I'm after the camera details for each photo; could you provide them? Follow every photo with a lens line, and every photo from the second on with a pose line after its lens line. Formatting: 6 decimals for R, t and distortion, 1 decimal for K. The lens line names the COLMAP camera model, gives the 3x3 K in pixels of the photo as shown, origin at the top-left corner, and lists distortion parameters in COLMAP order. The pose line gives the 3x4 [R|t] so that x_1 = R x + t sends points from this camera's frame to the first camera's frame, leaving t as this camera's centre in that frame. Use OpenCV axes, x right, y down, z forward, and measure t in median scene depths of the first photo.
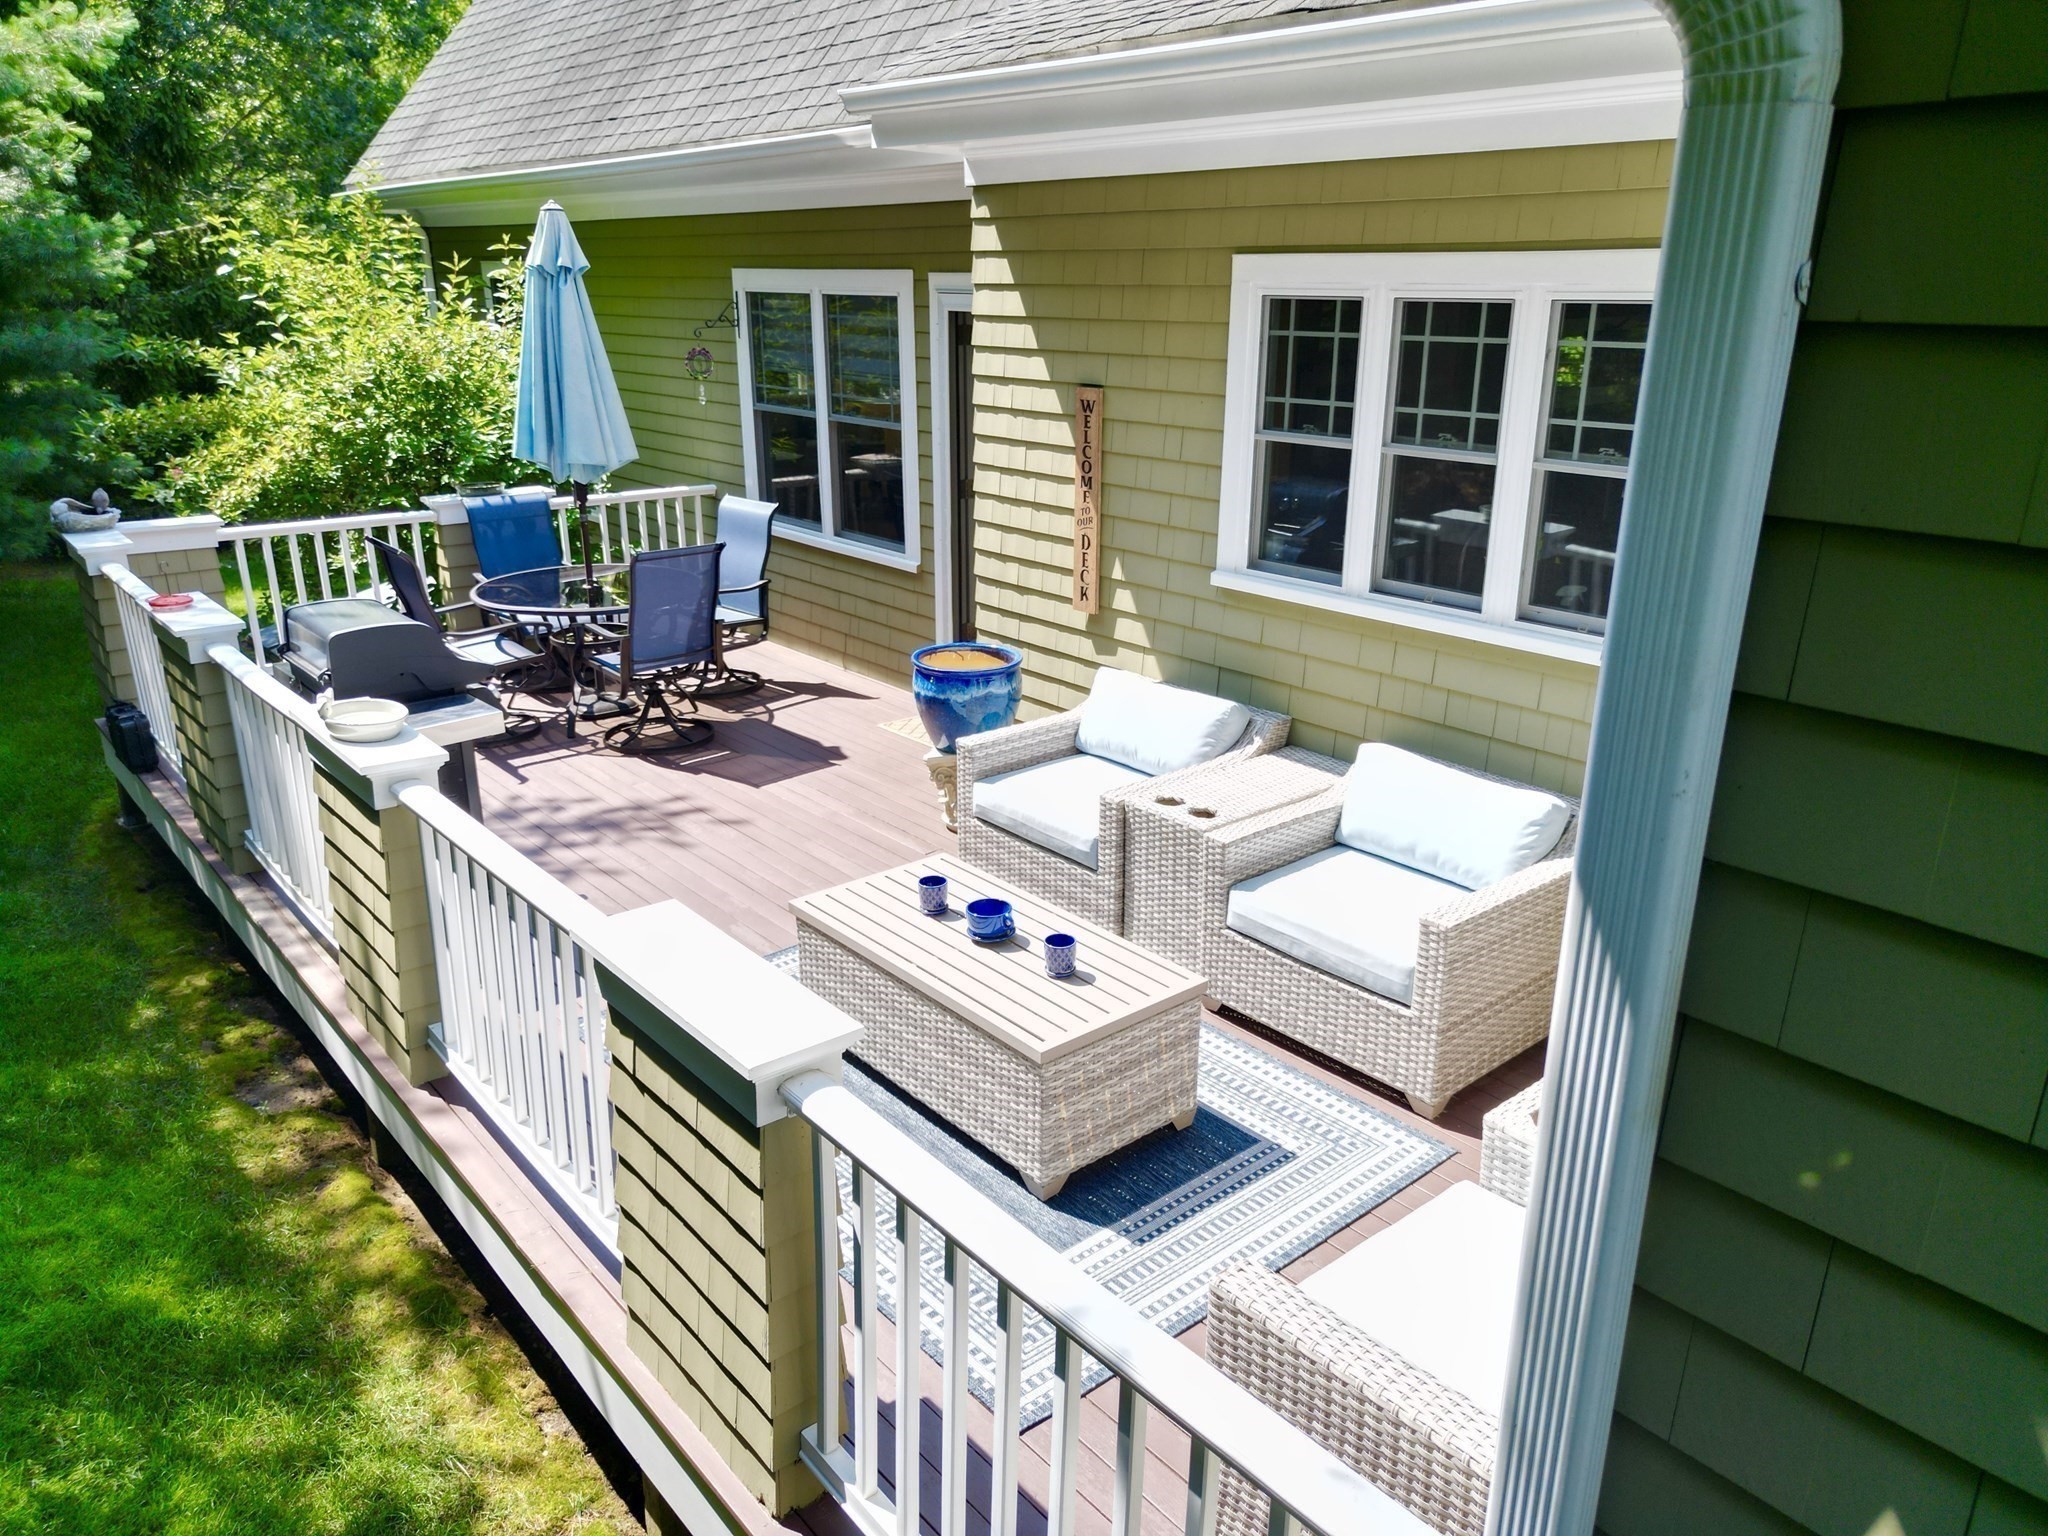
lens RADIAL K [[1433.9, 0, 1017.5], [0, 1433.9, 768.2], [0, 0, 1]] dist [0.083188, -0.107435]
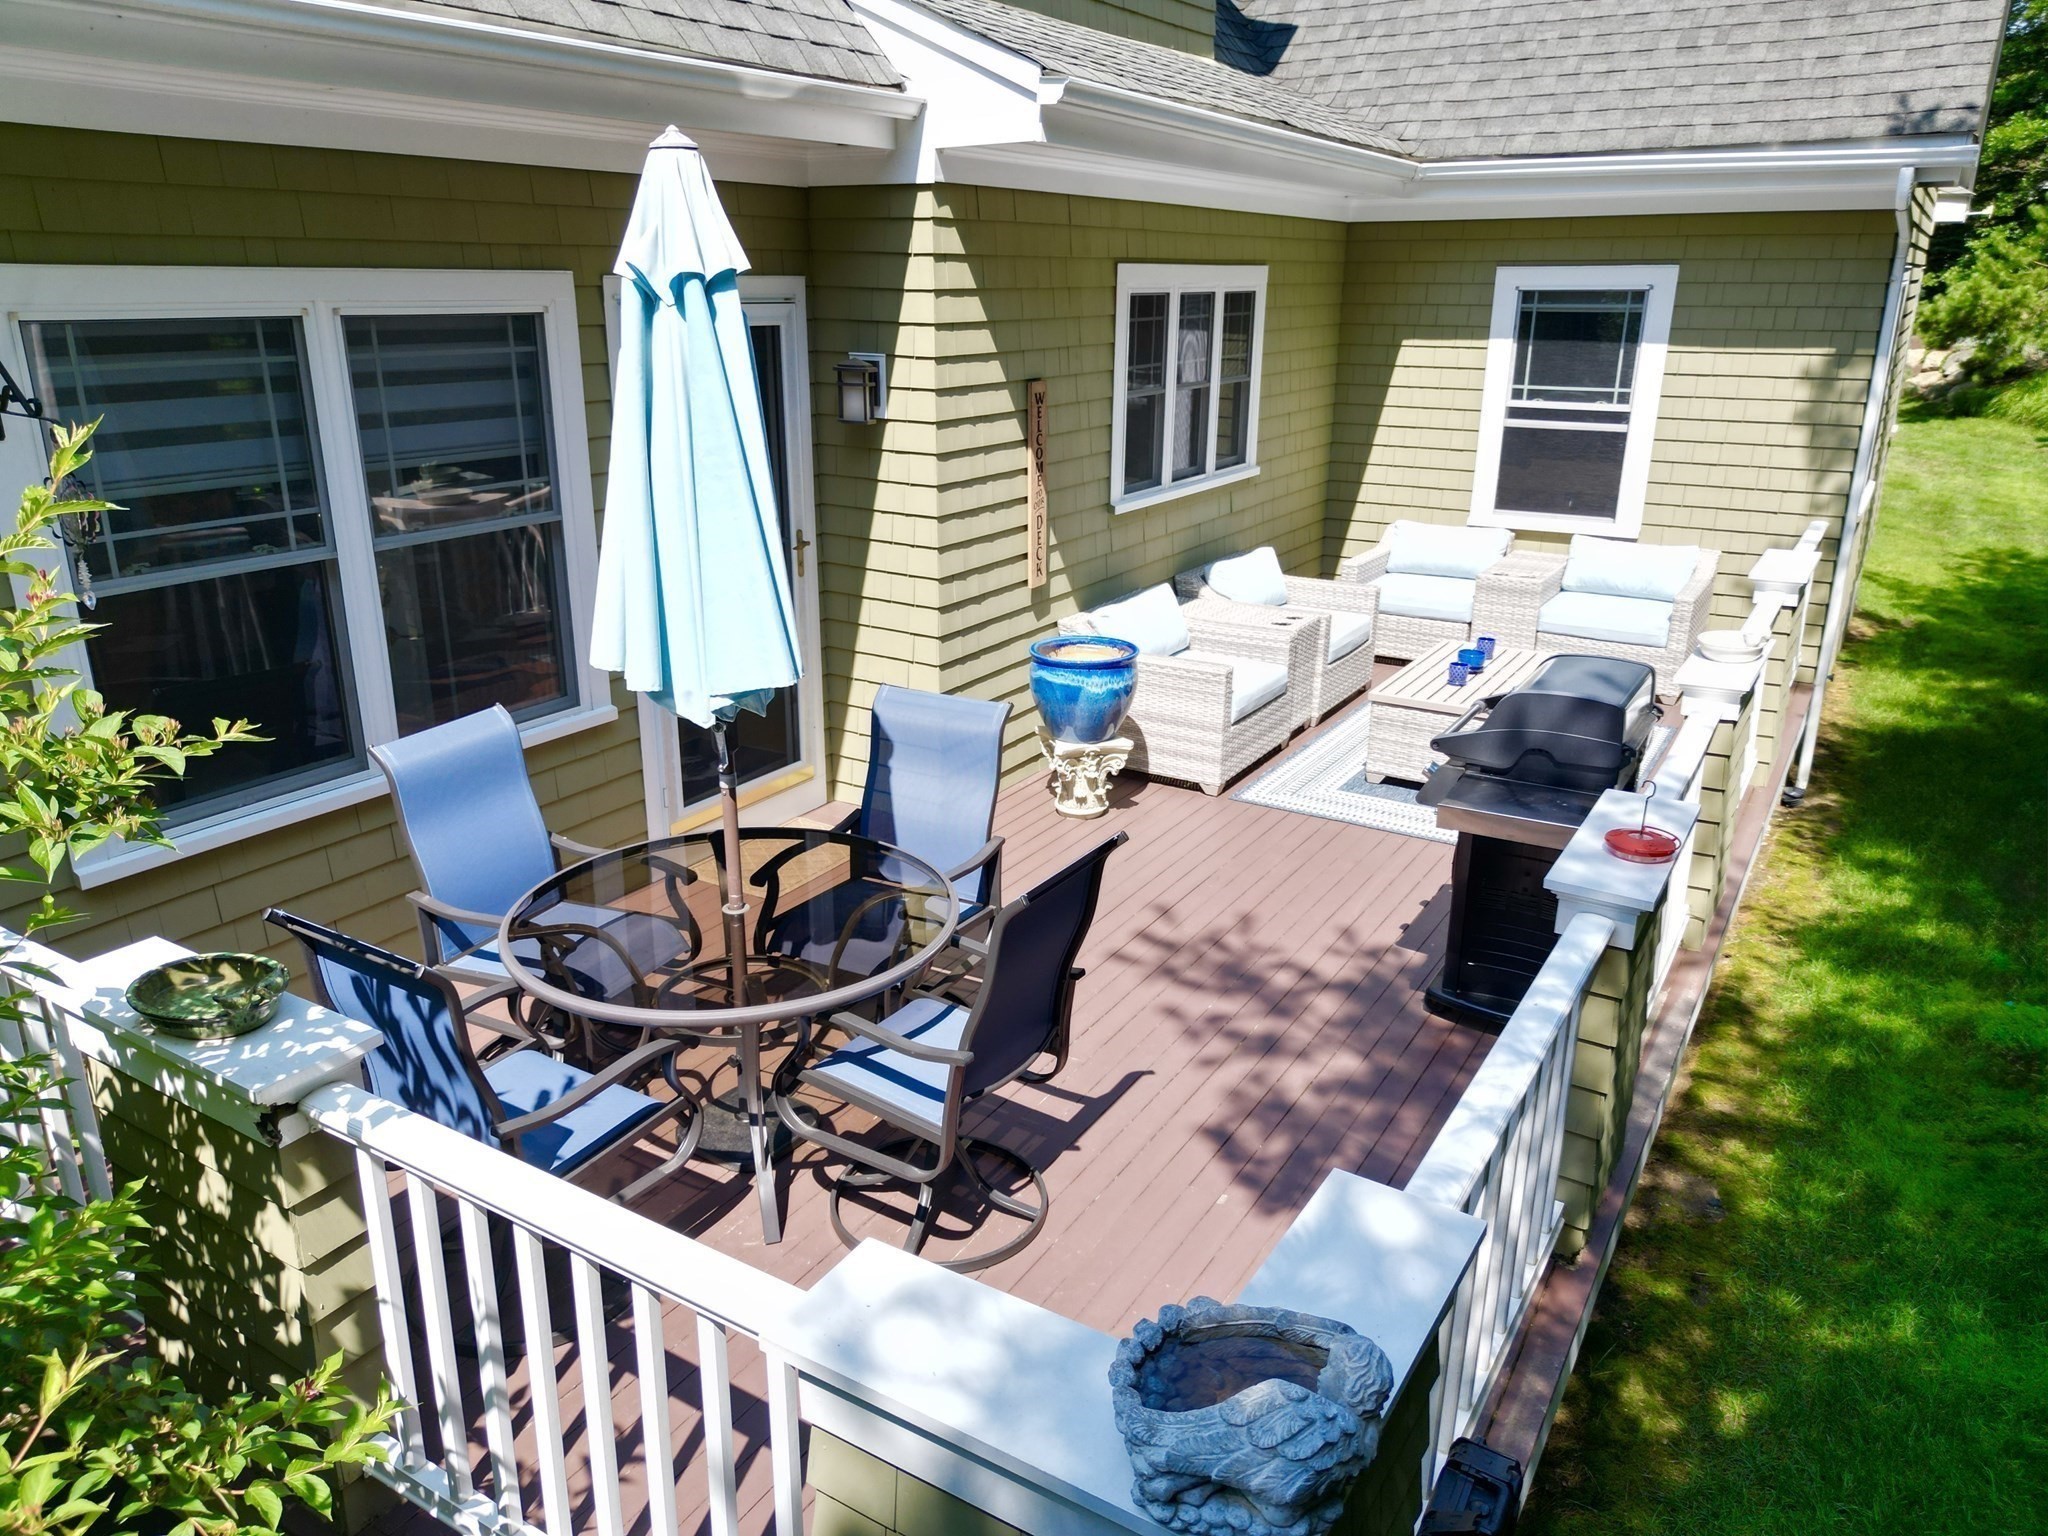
lens RADIAL K [[1433.9, 0, 1017.5], [0, 1433.9, 768.2], [0, 0, 1]] dist [0.083188, -0.107435]
pose [[-0.318448, -0.316764, 0.893449, -0.988593], [0.300161, 0.860323, 0.412005, -0.453740], [-0.899163, 0.399381, -0.178888, 1.288953]]
